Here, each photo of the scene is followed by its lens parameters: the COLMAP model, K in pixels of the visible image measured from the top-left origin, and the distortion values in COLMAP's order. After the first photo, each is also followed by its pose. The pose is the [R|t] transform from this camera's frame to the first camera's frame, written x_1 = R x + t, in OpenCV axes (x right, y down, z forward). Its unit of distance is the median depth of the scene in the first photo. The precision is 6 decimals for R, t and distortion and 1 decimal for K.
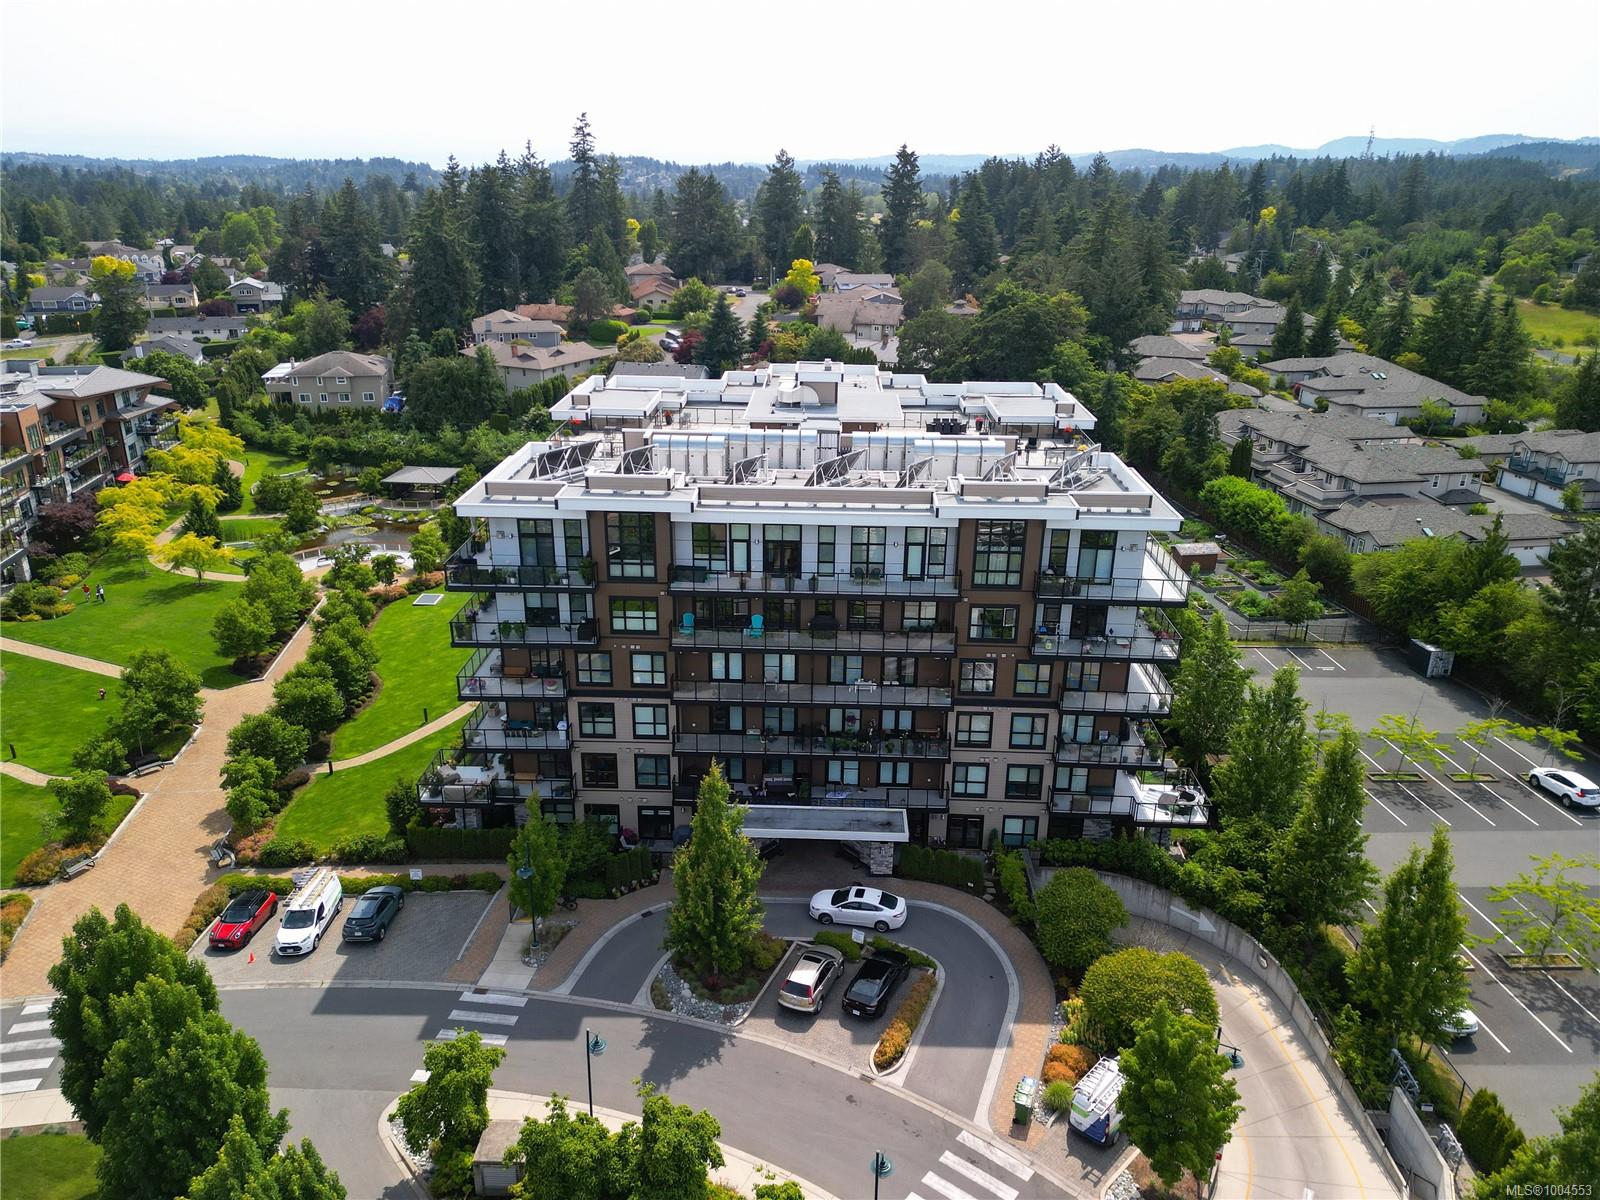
lens RADIAL K [[1124.3, 0, 832.9], [0, 1124.3, 604.5], [0, 0, 1]] dist [0.052900, -0.040843]
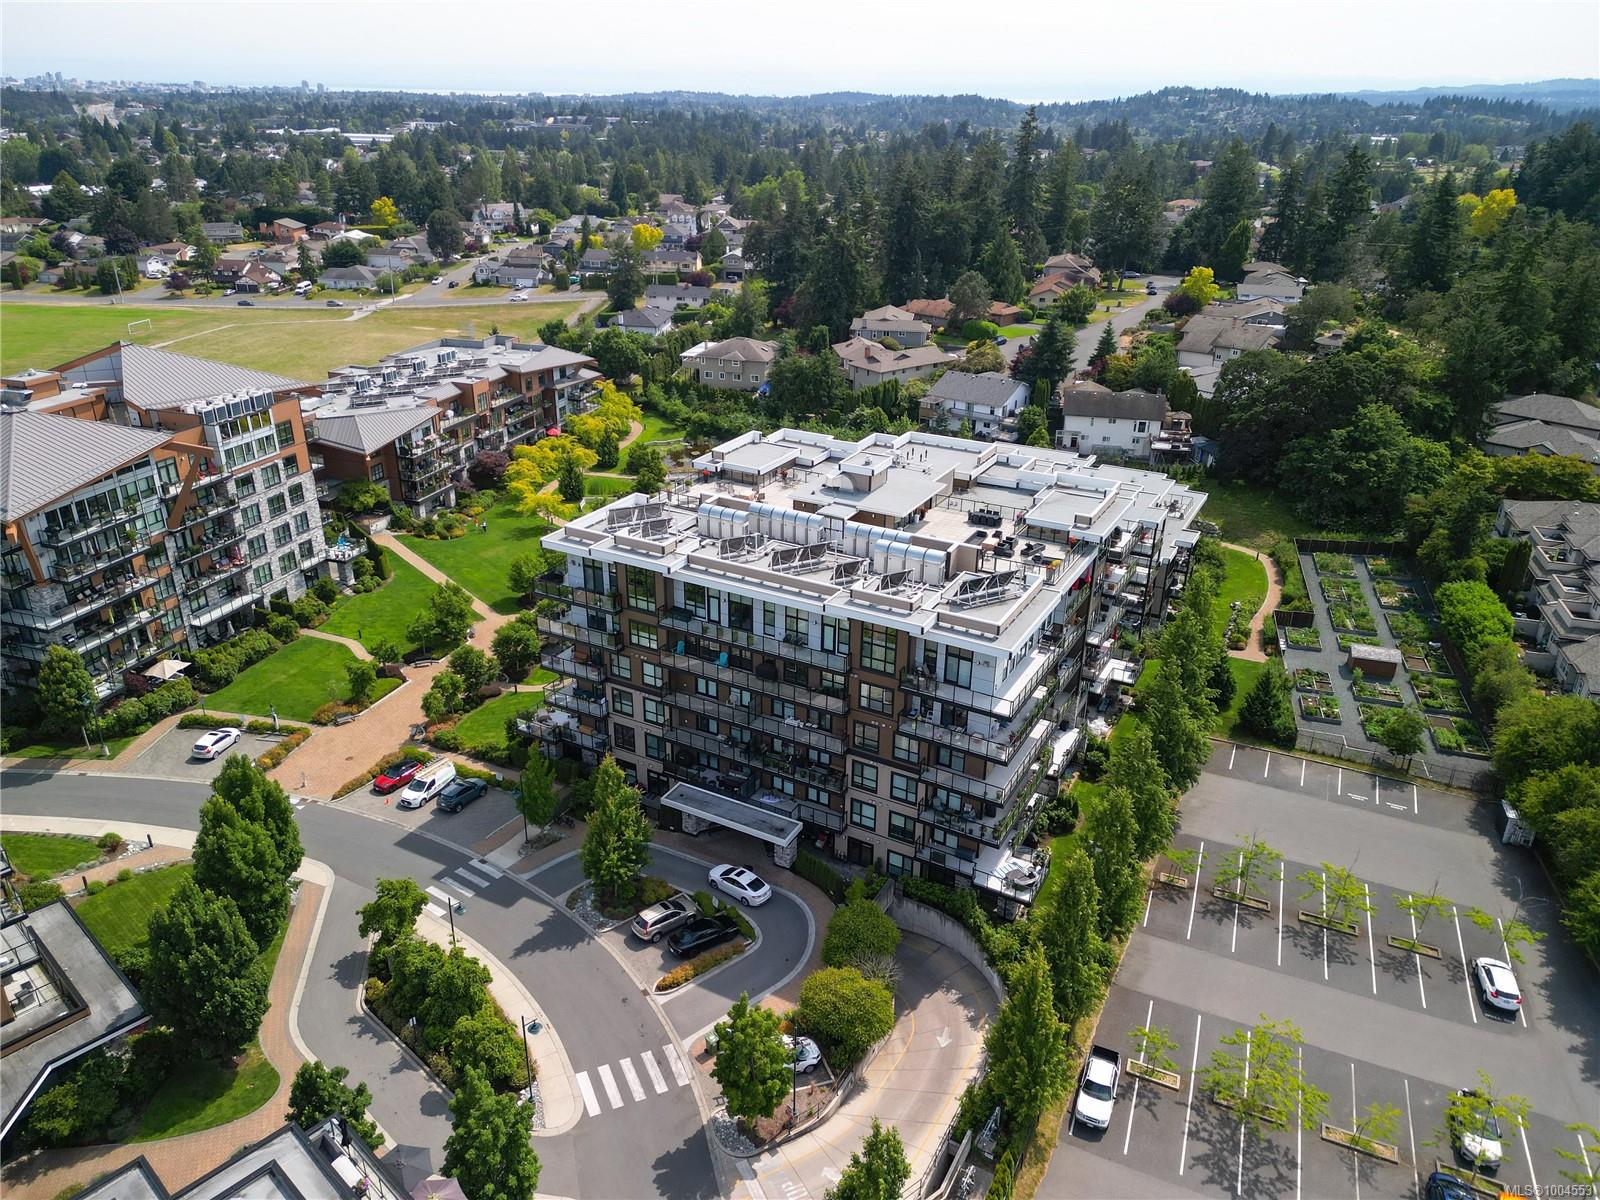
lens RADIAL K [[1124.3, 0, 810.6], [0, 1124.3, 603.5], [0, 0, 1]] dist [0.052900, -0.040843]
pose [[0.891096, 0.187593, -0.413226, 0.543873], [-0.169351, 0.982245, 0.080716, -0.167406], [0.421031, -0.001945, 0.907044, -0.167205]]
